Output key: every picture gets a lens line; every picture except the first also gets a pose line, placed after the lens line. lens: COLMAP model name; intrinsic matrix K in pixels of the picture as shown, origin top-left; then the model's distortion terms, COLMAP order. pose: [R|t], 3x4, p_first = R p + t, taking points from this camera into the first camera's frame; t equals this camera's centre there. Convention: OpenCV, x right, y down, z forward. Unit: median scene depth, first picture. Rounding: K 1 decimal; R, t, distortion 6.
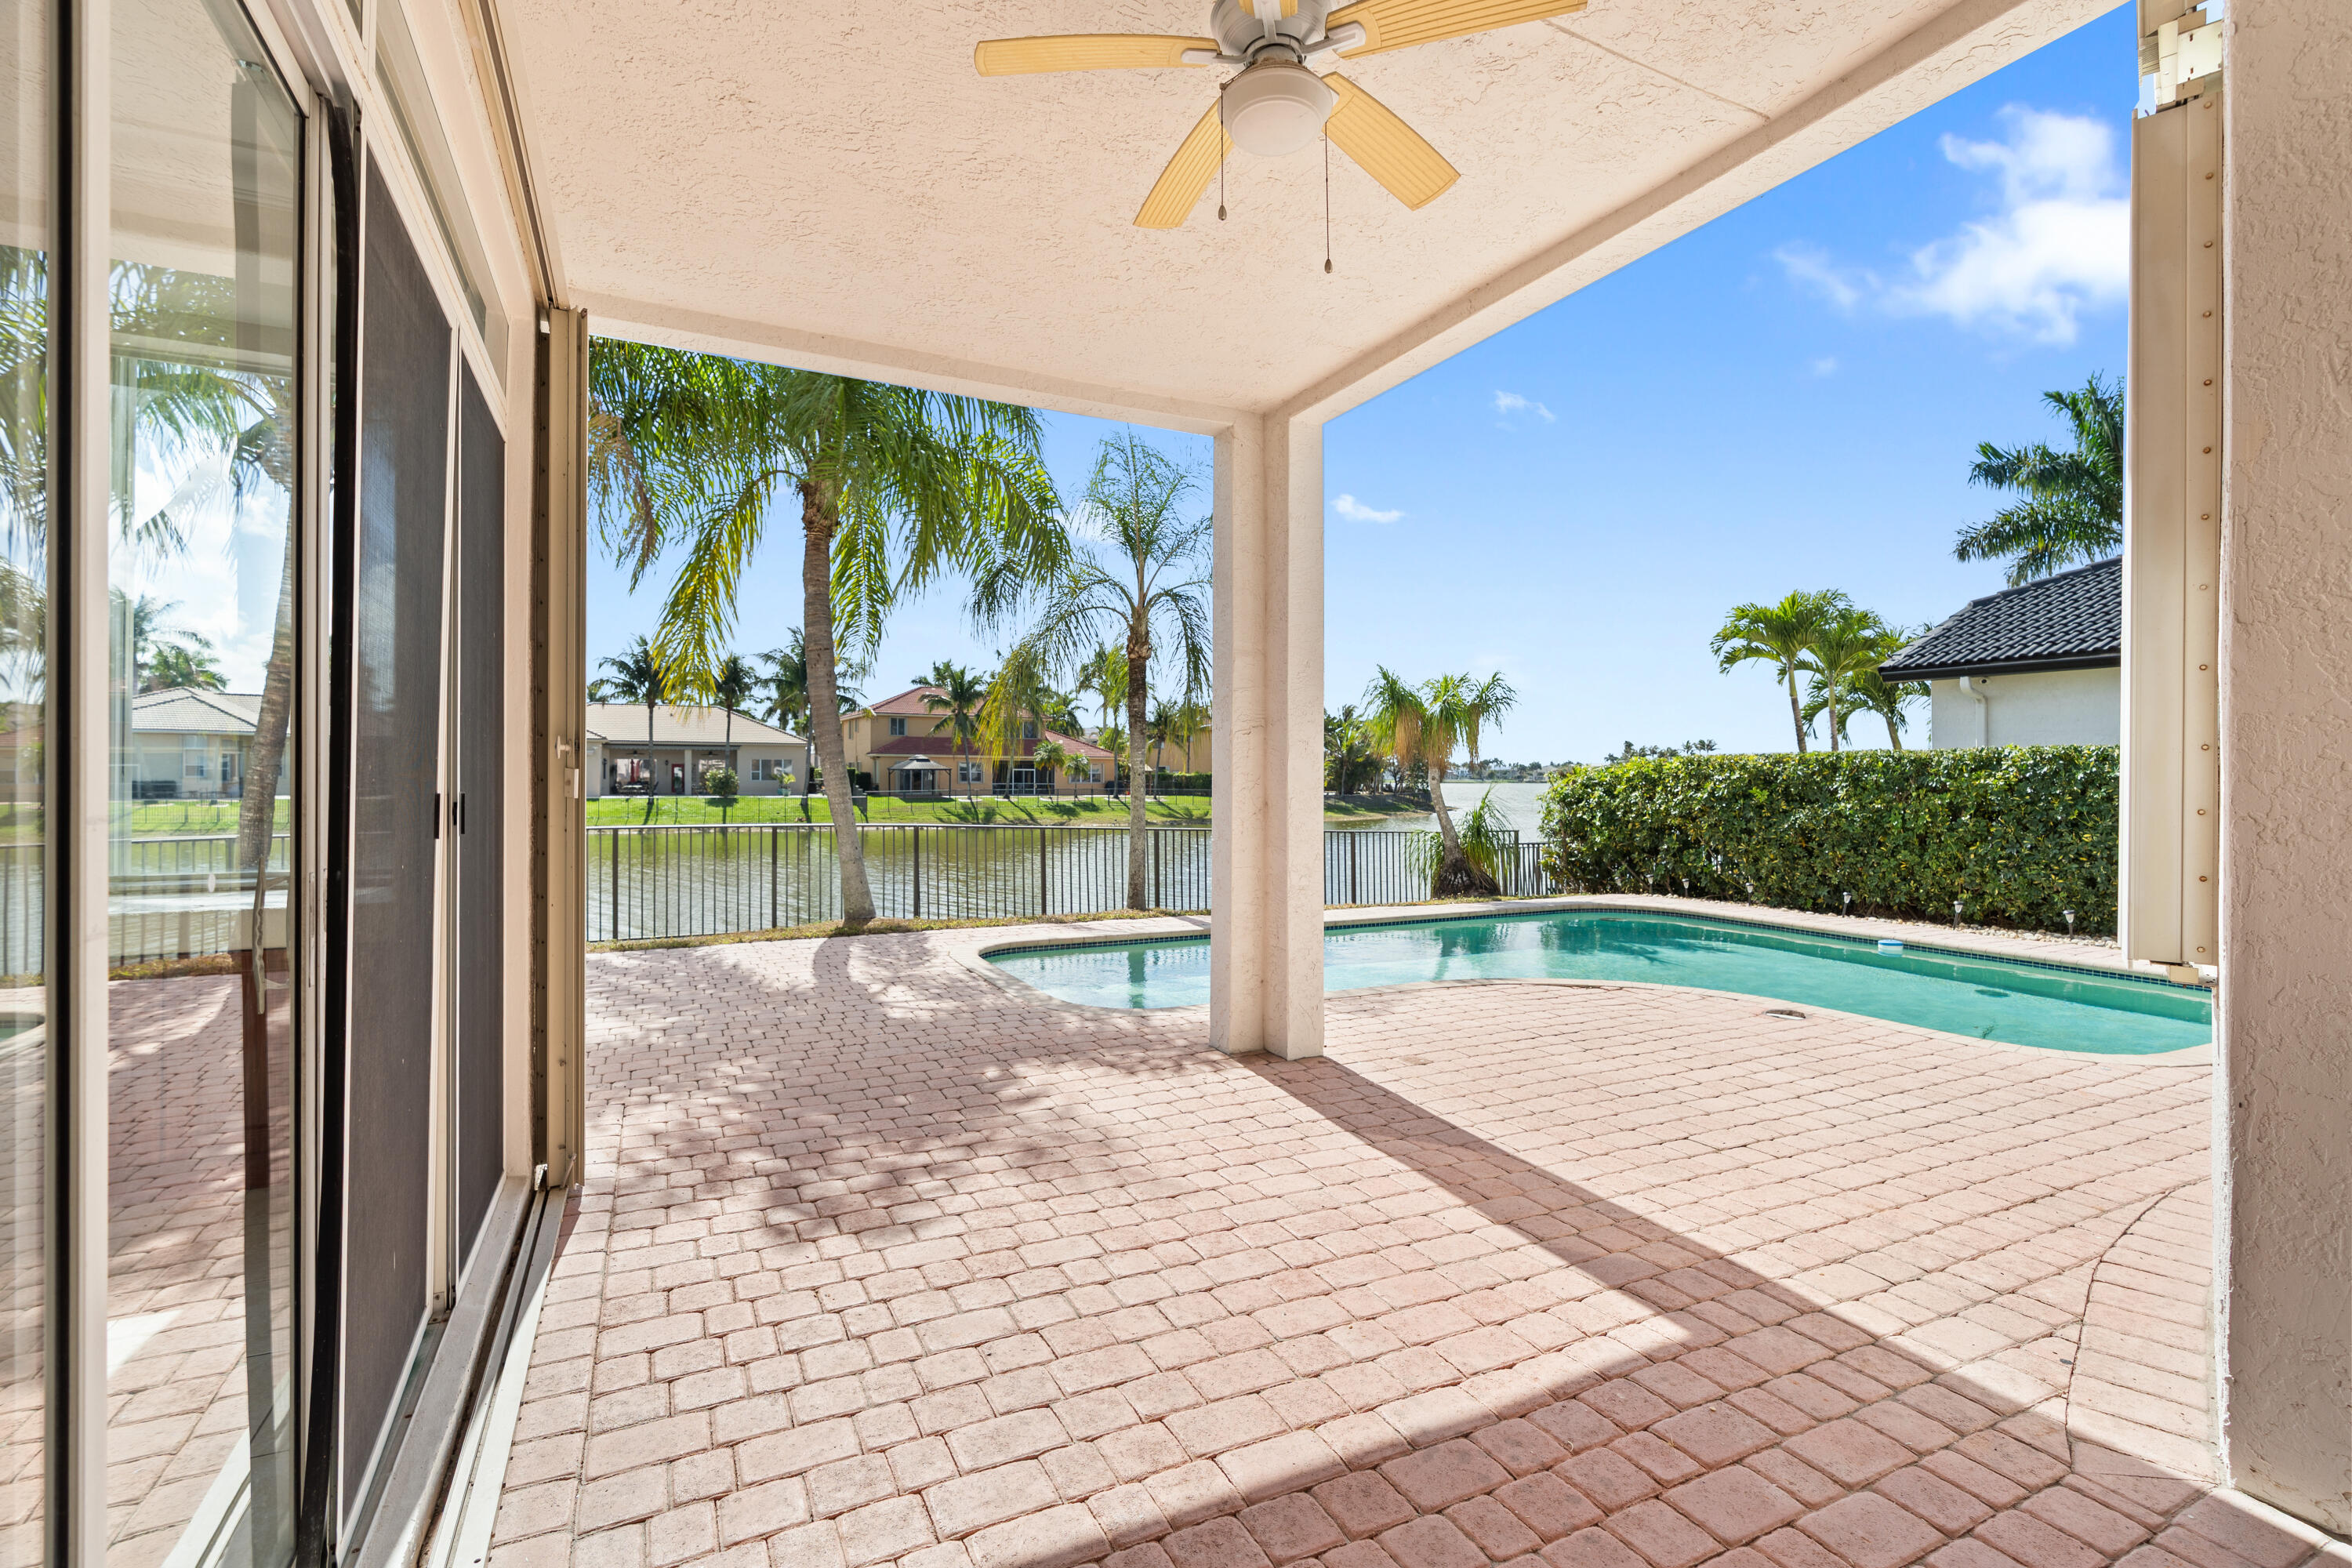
lens RADIAL K [[1069.5, 0, 1178.8], [0, 1069.5, 775.8], [0, 0, 1]] dist [-0.005698, 0.000875]
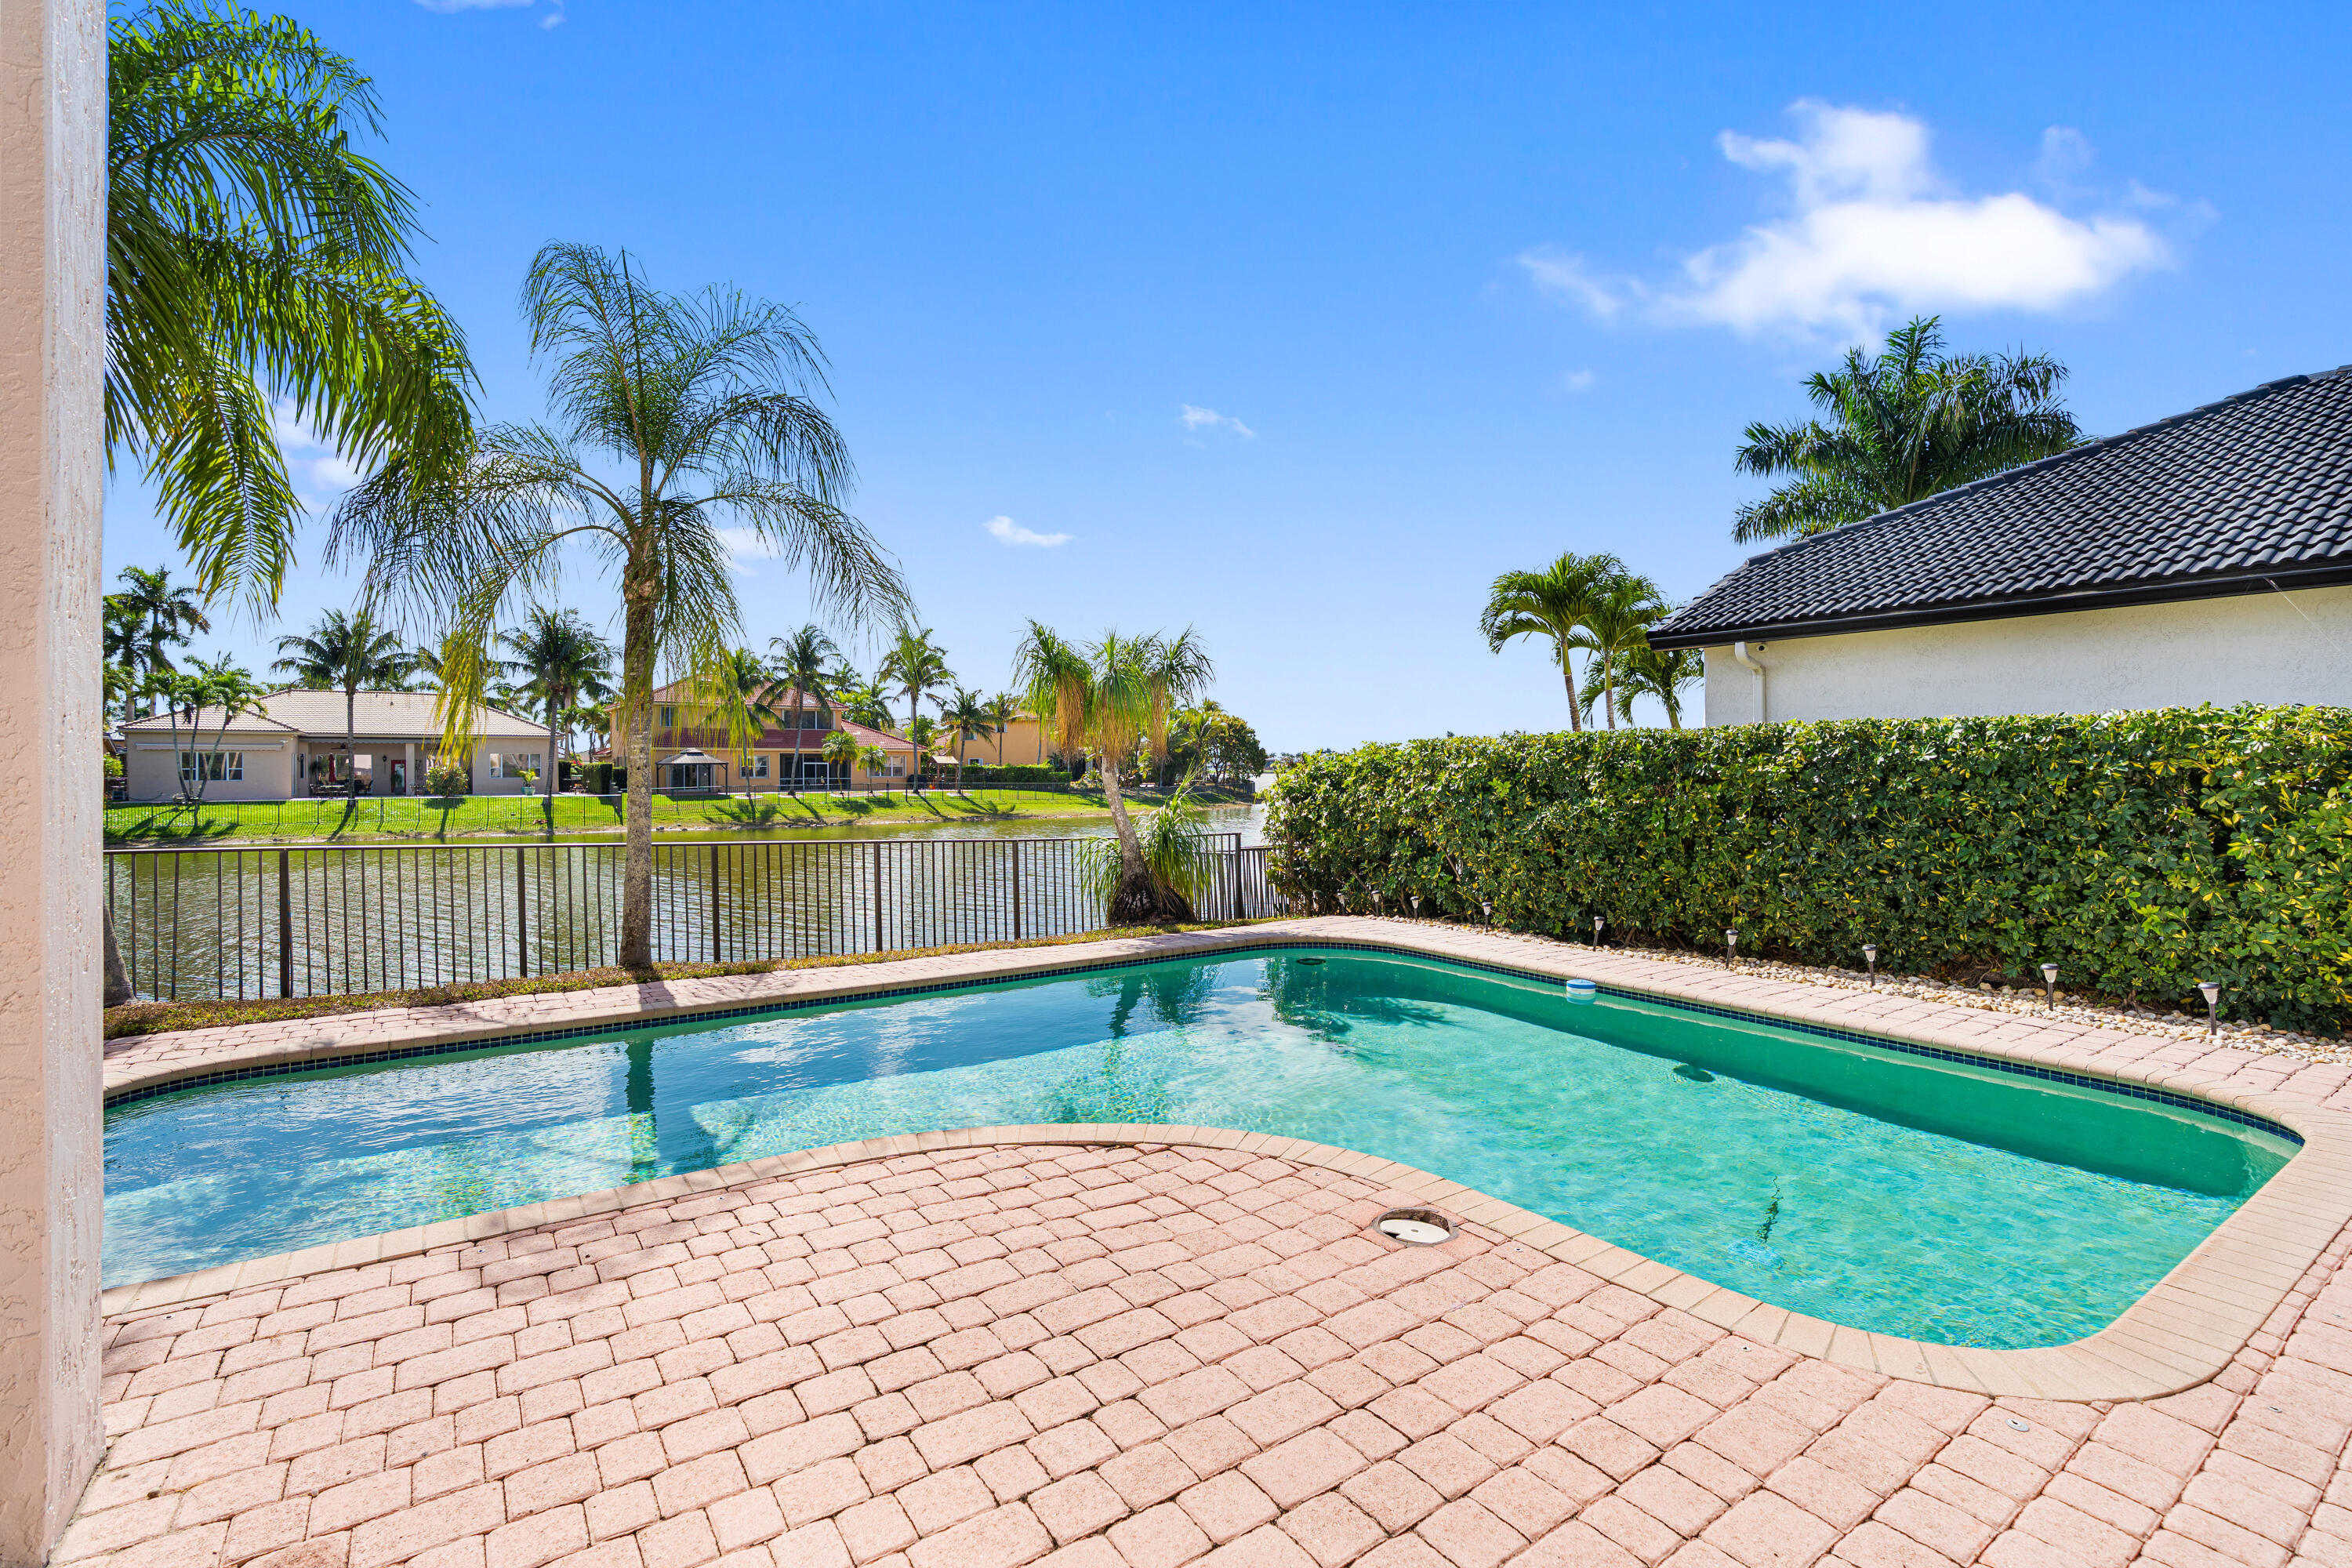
lens RADIAL K [[1069.5, 0, 1182.2], [0, 1069.5, 769.6], [0, 0, 1]] dist [-0.005698, 0.000875]
pose [[0.988764, -0.007721, 0.149284, 0.154506], [0.007509, 0.999970, 0.001985, 0.001004], [-0.149295, -0.000842, 0.988792, 0.205211]]
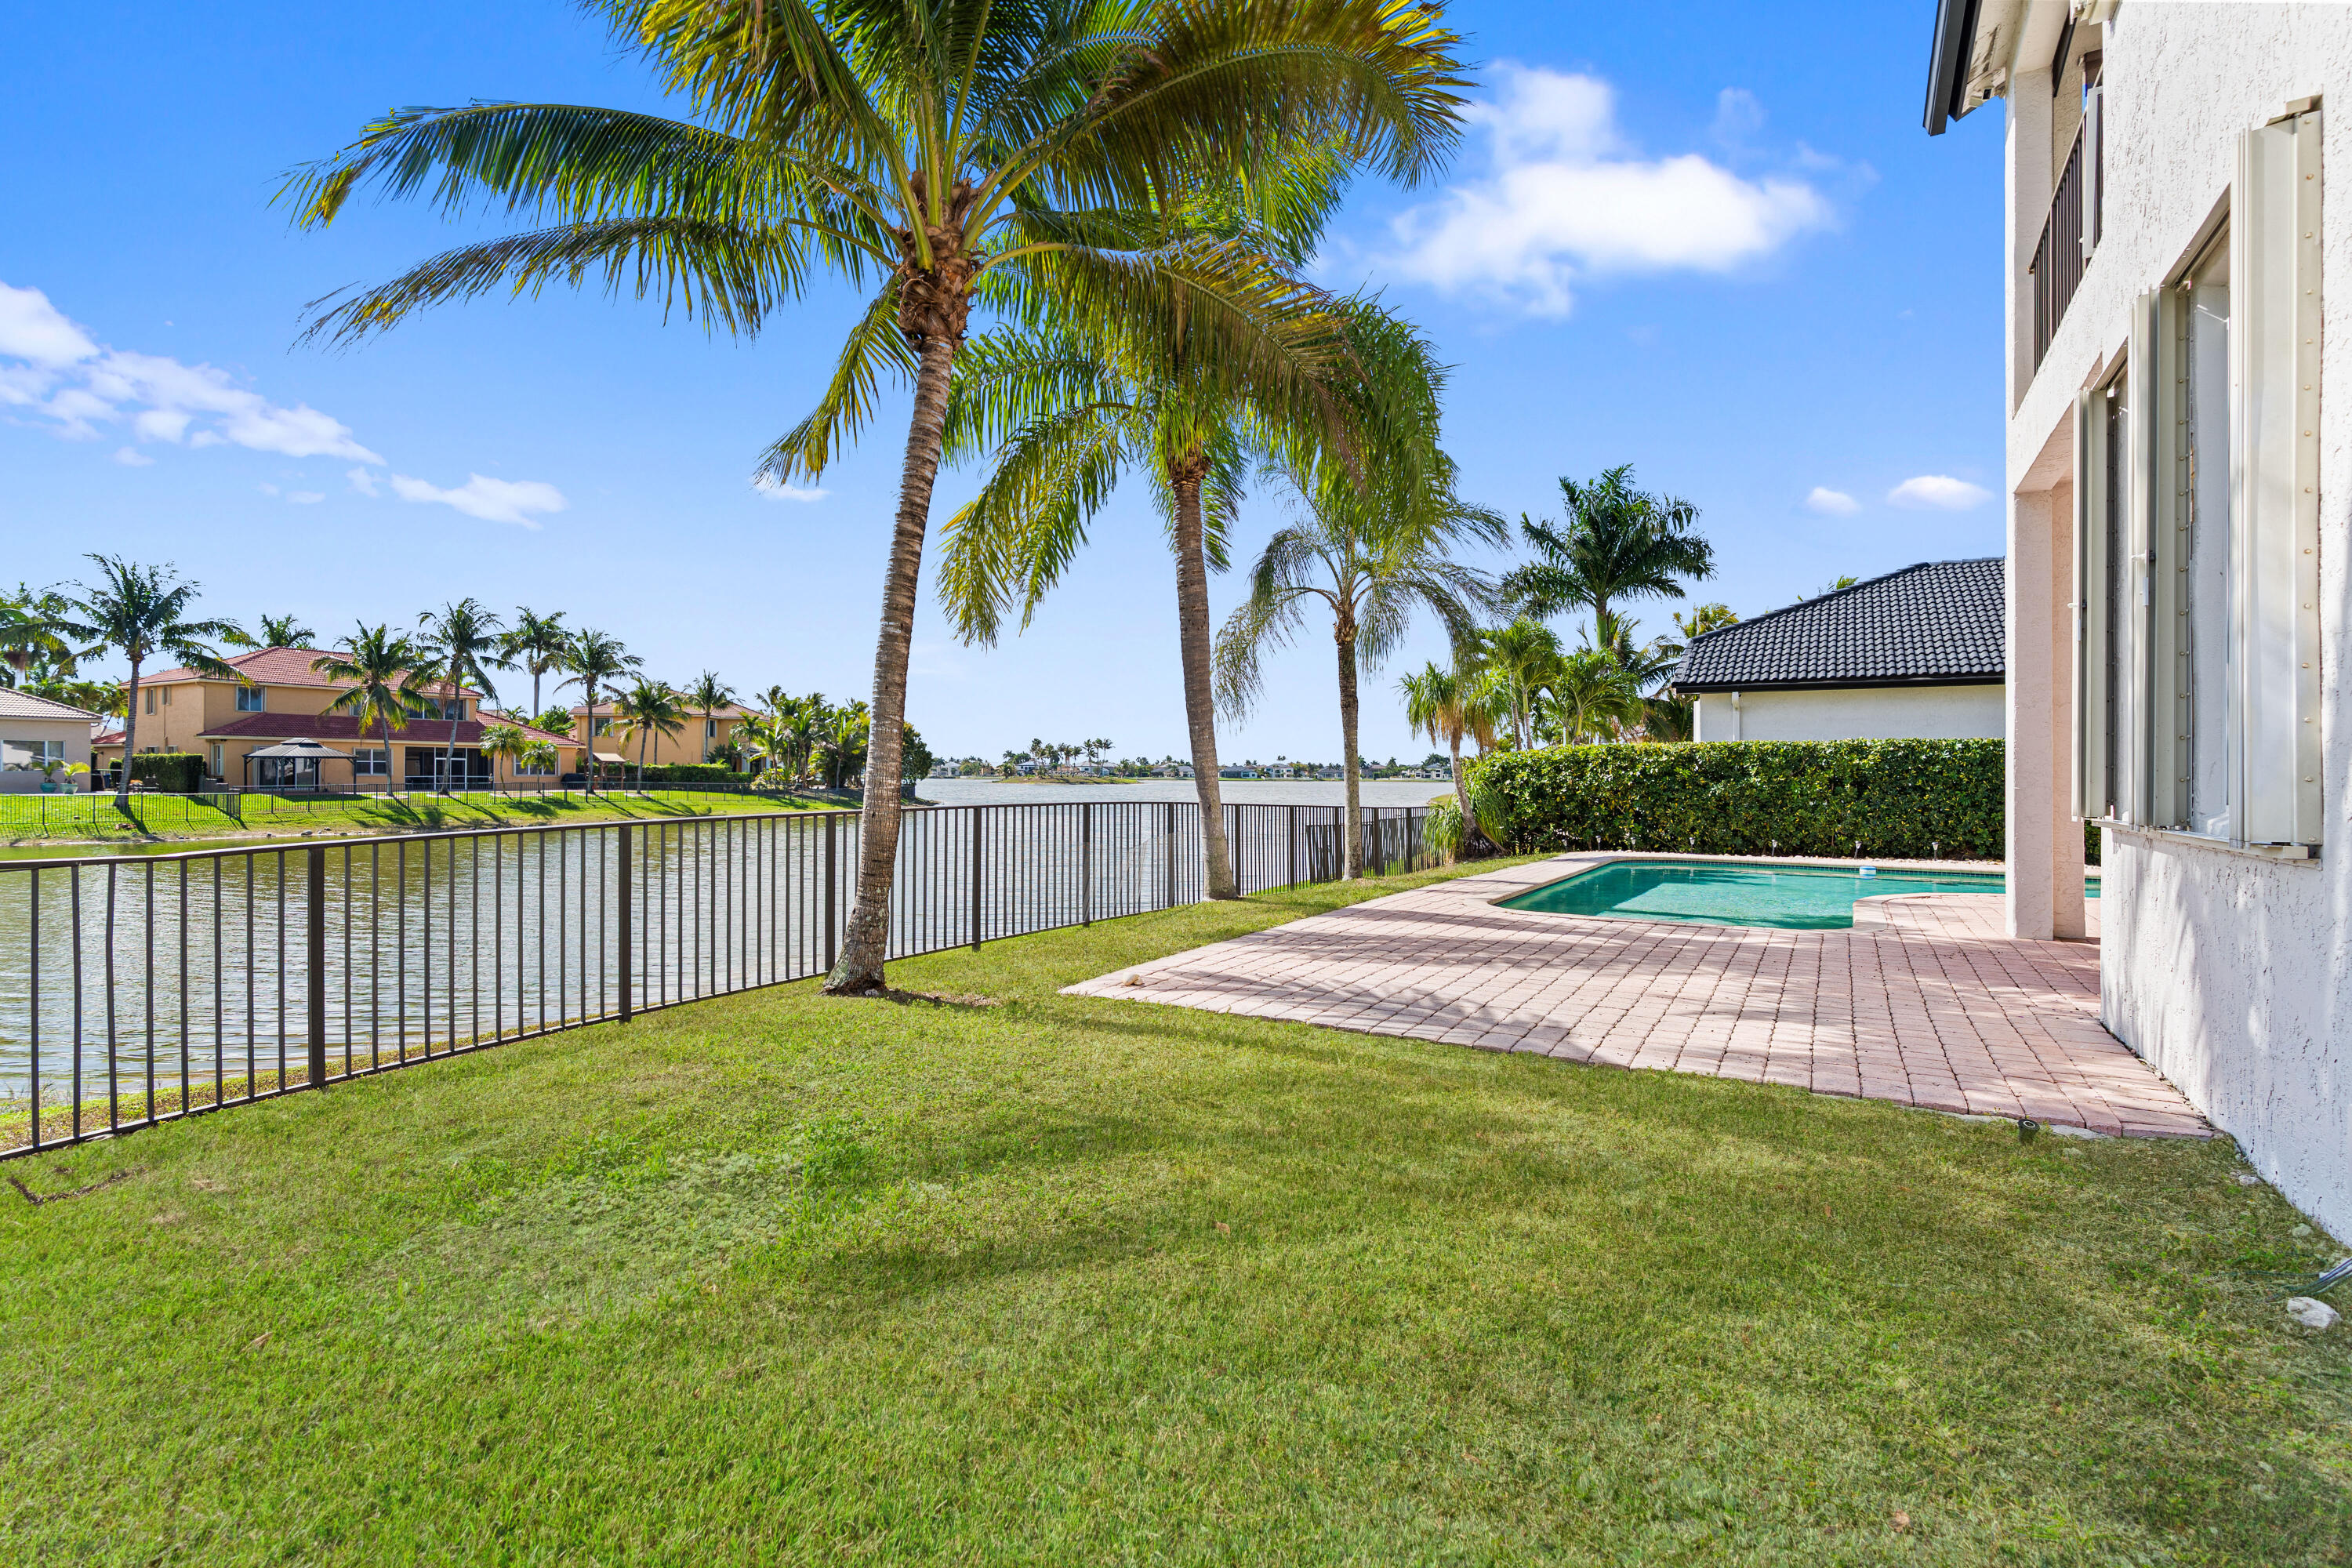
lens RADIAL K [[1069.5, 0, 1181.2], [0, 1069.5, 782.1], [0, 0, 1]] dist [-0.005698, 0.000875]
pose [[0.845248, -0.002879, 0.534366, -0.563780], [-0.002404, 0.999955, 0.009190, 0.014586], [-0.534368, -0.009052, 0.845203, 0.151866]]
